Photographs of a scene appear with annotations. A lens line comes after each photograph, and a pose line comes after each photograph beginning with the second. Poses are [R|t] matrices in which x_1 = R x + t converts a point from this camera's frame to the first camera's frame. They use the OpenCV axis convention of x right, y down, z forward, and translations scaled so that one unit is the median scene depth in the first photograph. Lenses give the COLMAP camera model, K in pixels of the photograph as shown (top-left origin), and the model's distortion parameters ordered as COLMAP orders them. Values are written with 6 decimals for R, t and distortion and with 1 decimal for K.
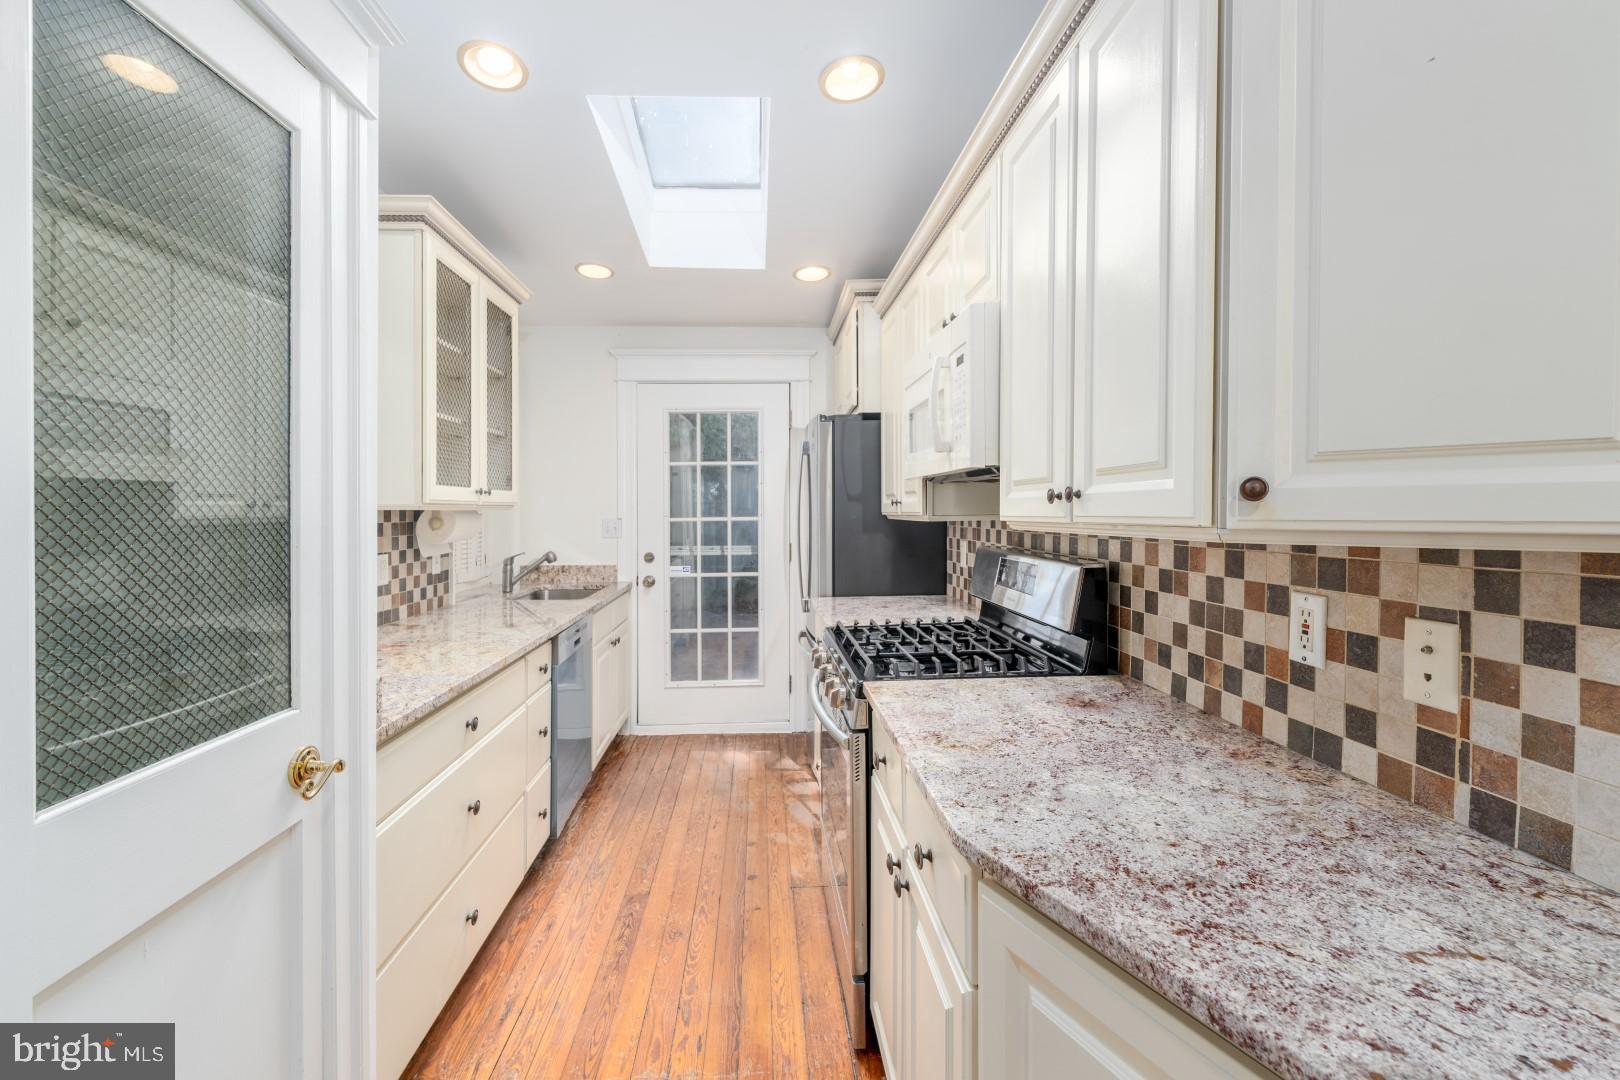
lens RADIAL K [[661.8, 0, 812.3], [0, 661.8, 528.0], [0, 0, 1]] dist [0.001430, -0.000394]
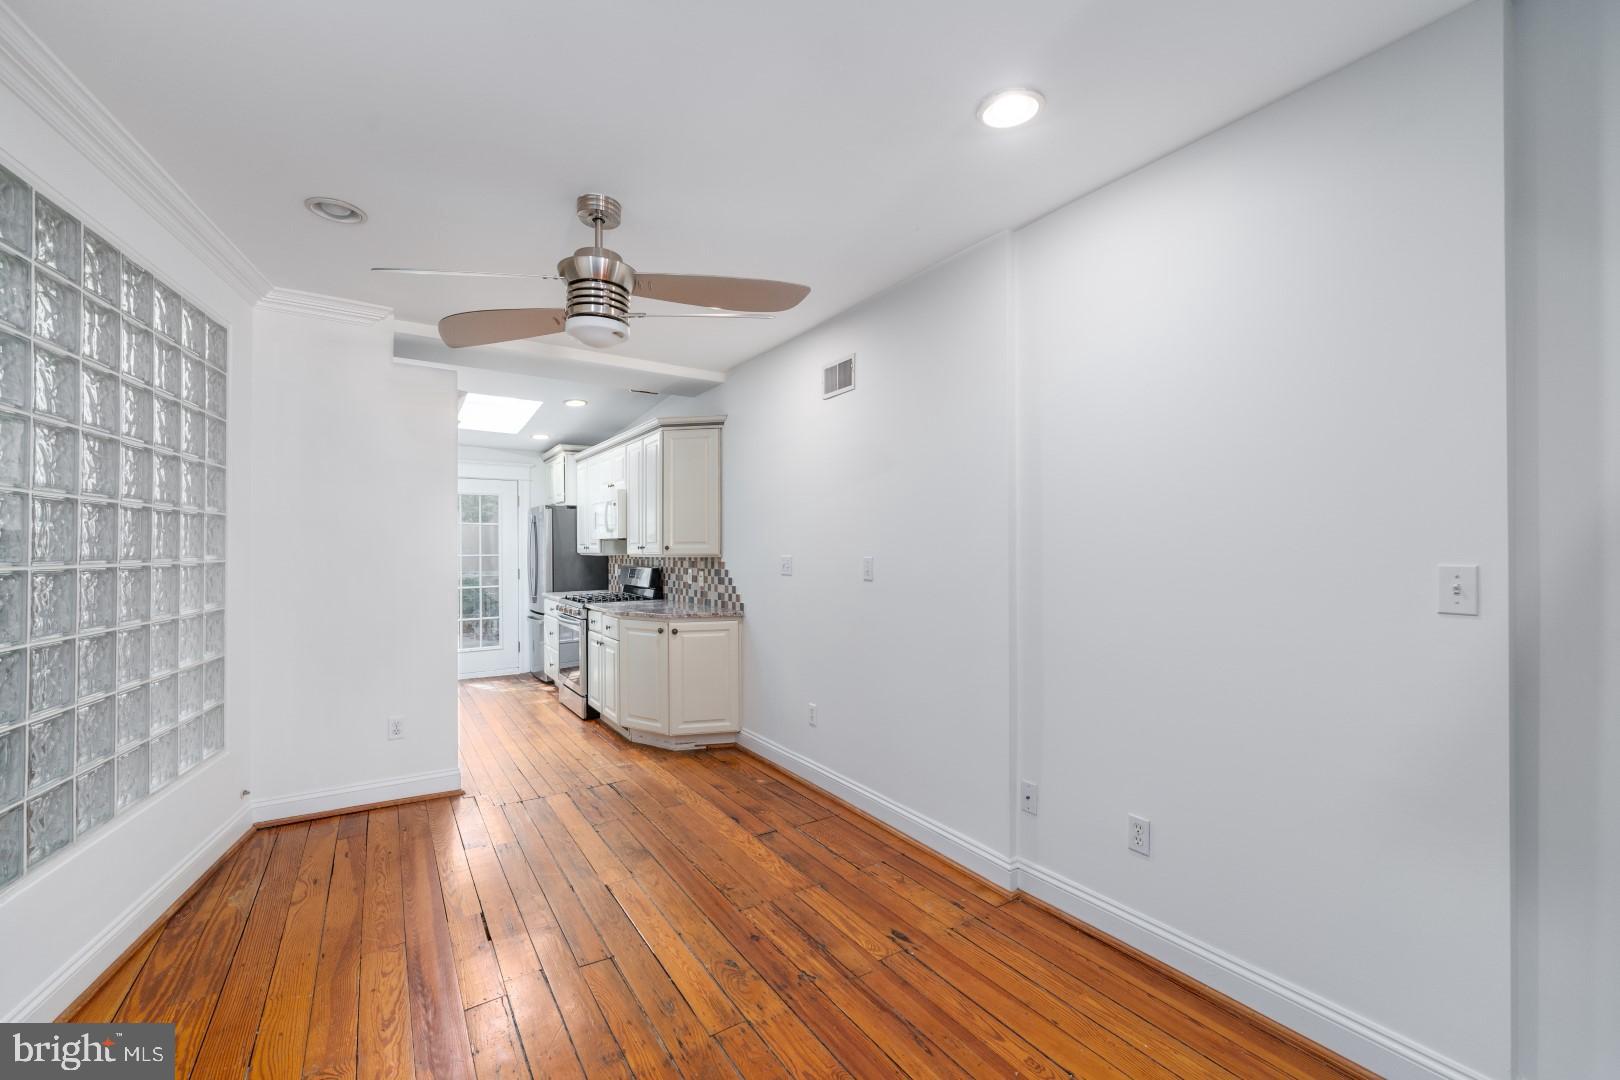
lens RADIAL K [[661.8, 0, 816.9], [0, 661.8, 549.9], [0, 0, 1]] dist [0.001430, -0.000394]
pose [[0.865988, 0.003180, 0.500055, -0.489914], [0.010936, 0.999620, -0.025296, 0.052750], [-0.499945, 0.027375, 0.865624, -2.071708]]
